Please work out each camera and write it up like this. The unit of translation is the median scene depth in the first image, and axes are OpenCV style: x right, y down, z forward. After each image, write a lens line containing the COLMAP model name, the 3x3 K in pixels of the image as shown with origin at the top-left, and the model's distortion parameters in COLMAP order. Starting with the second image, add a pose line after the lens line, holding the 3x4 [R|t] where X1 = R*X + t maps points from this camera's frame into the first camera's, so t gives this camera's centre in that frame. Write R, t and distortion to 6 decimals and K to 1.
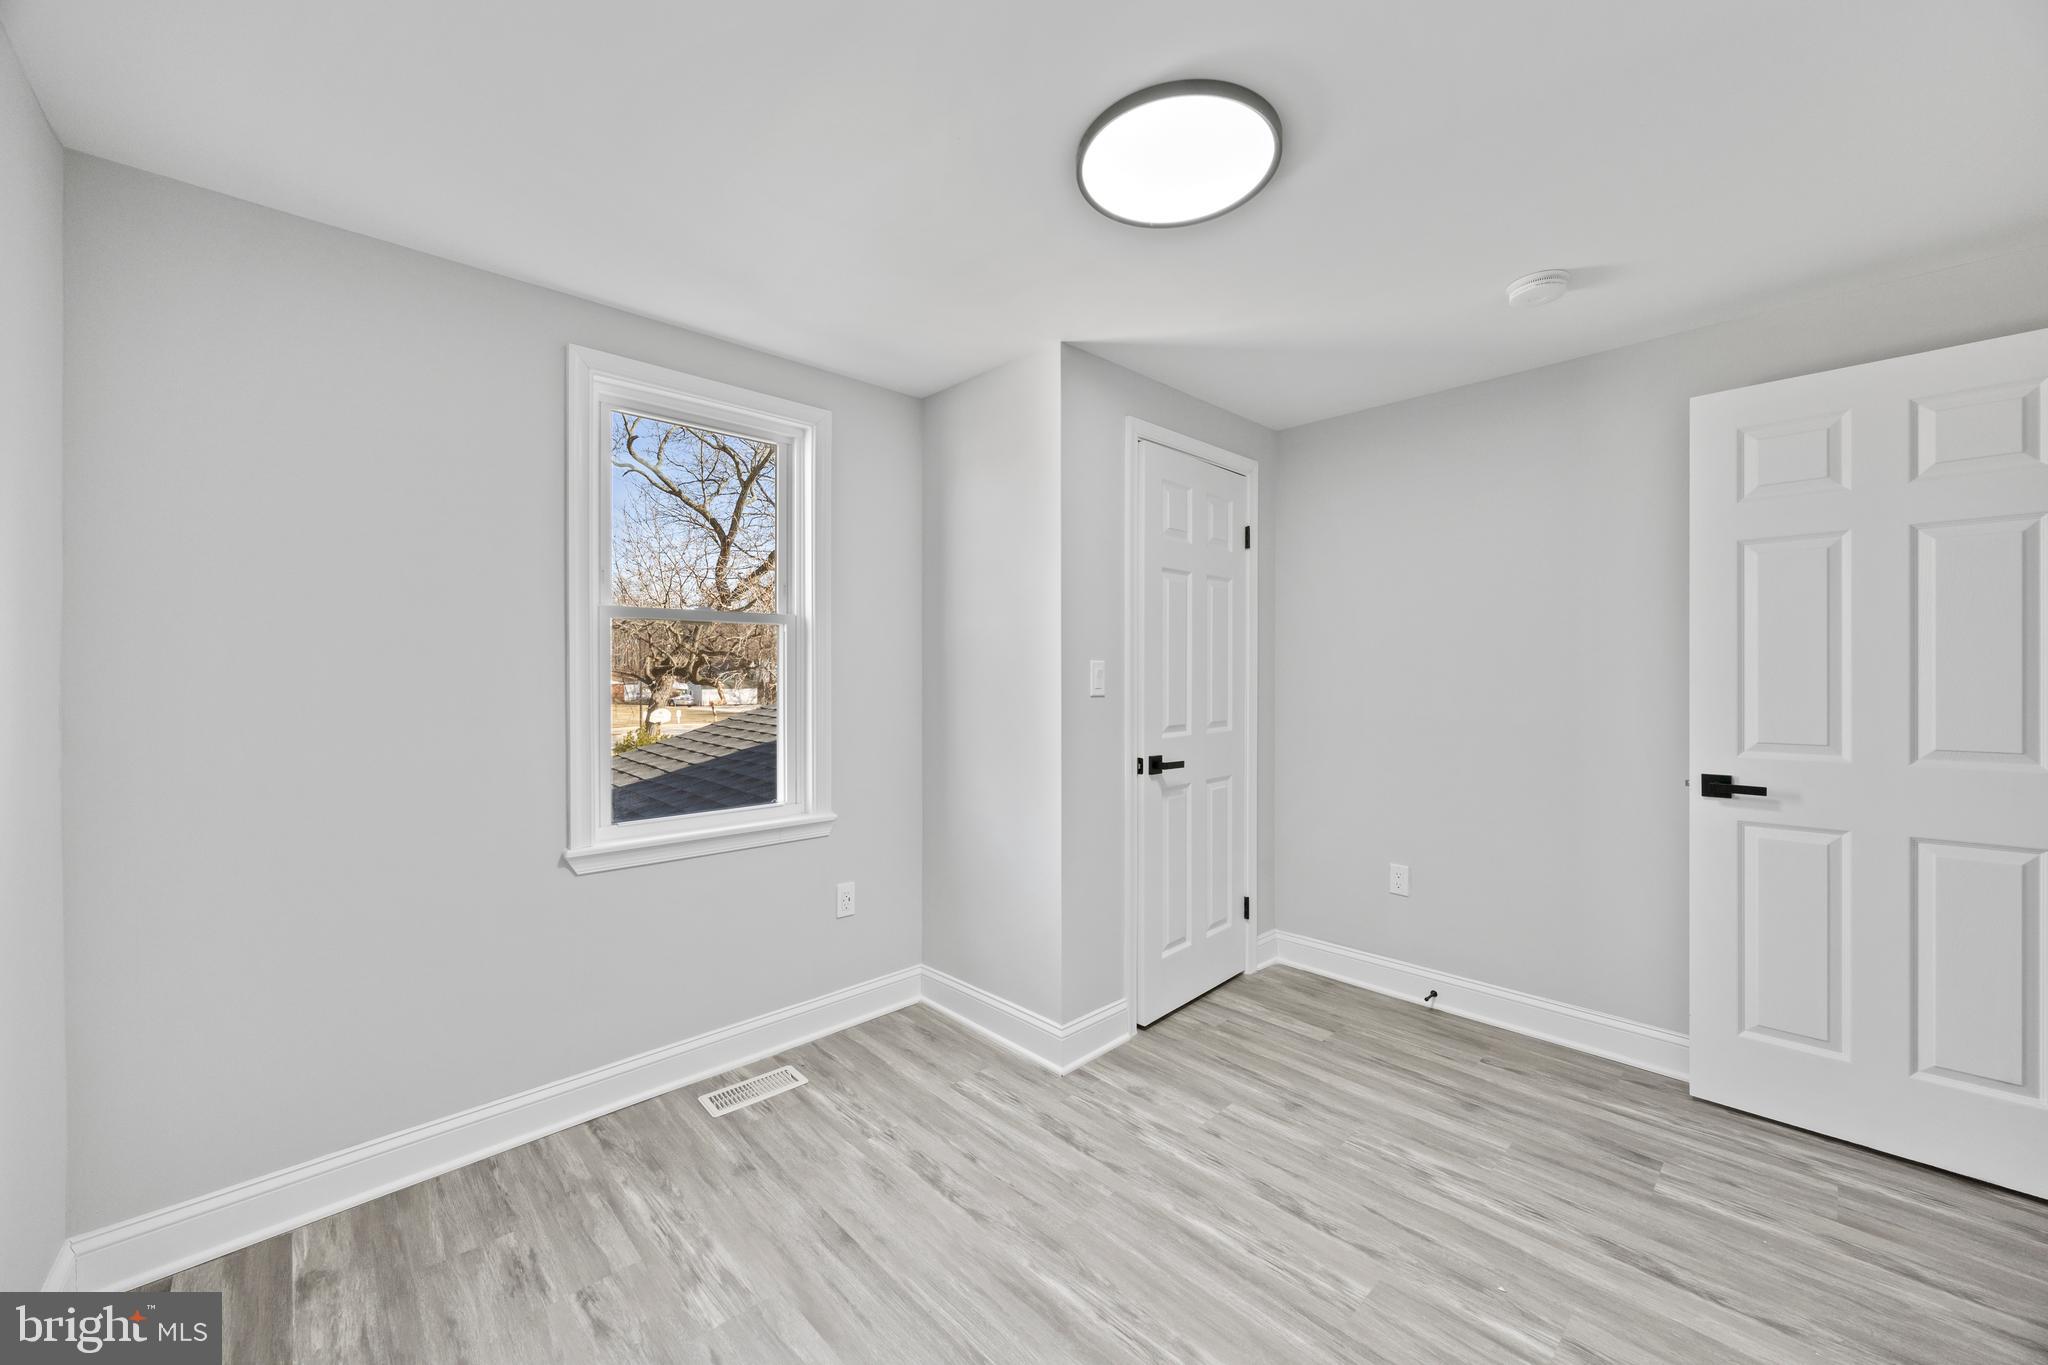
lens RADIAL K [[773.2, 0, 1031.9], [0, 773.2, 677.8], [0, 0, 1]] dist [-0.003919, 0.000287]
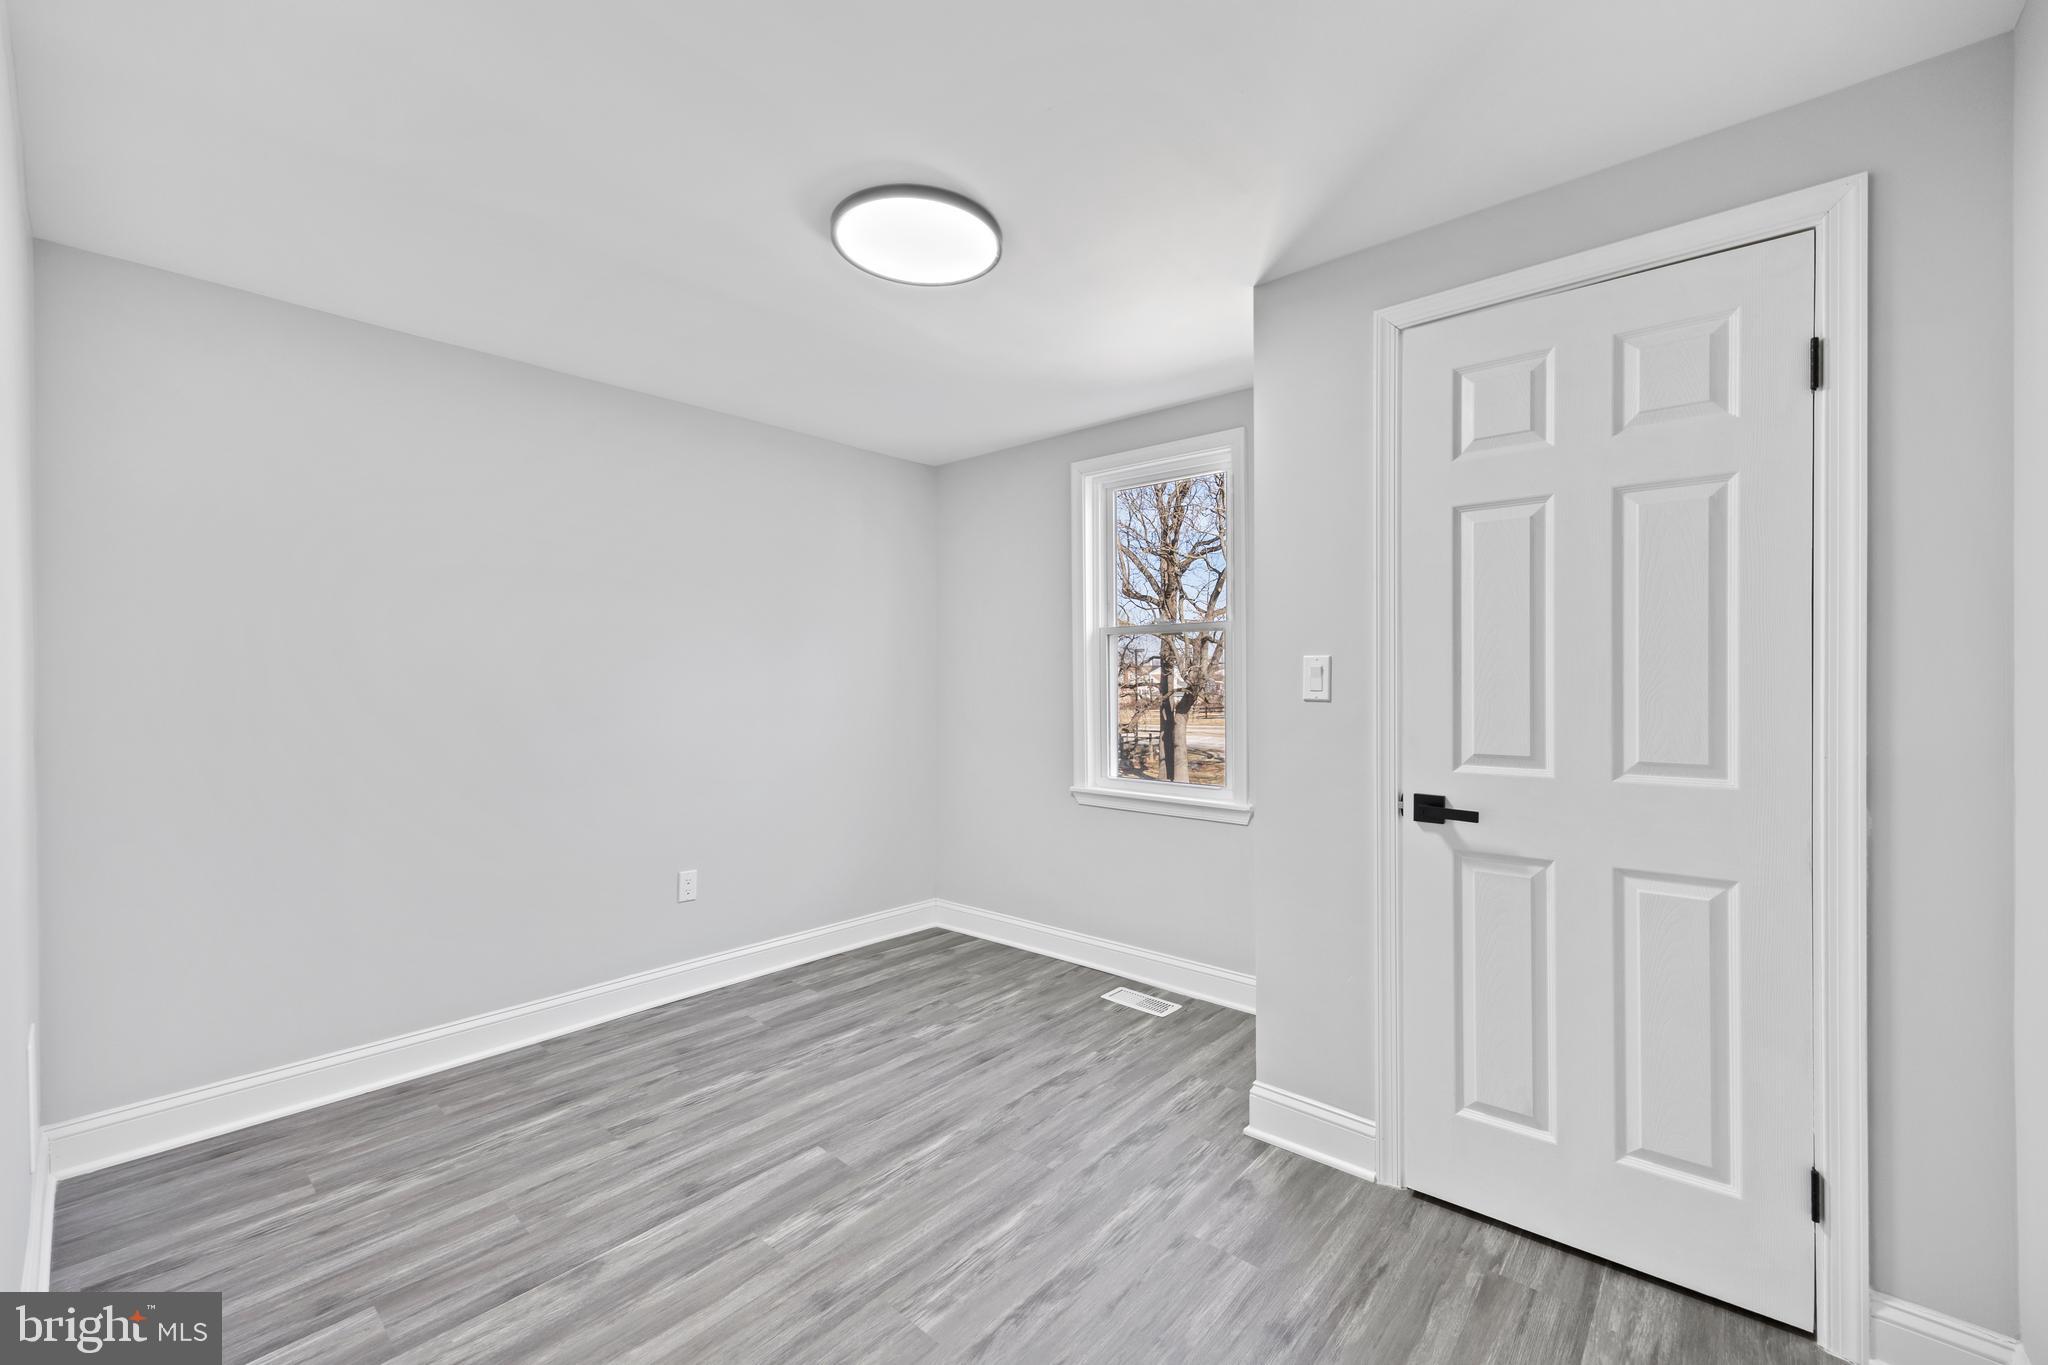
lens RADIAL K [[824.3, 0, 1036.6], [0, 824.3, 684.9], [0, 0, 1]] dist [0.002818, 0.000226]
pose [[0.099192, 0.009971, -0.995018, 1.165035], [-0.005688, 0.999939, 0.009453, 0.002416], [0.995052, 0.004722, 0.099243, 0.836104]]
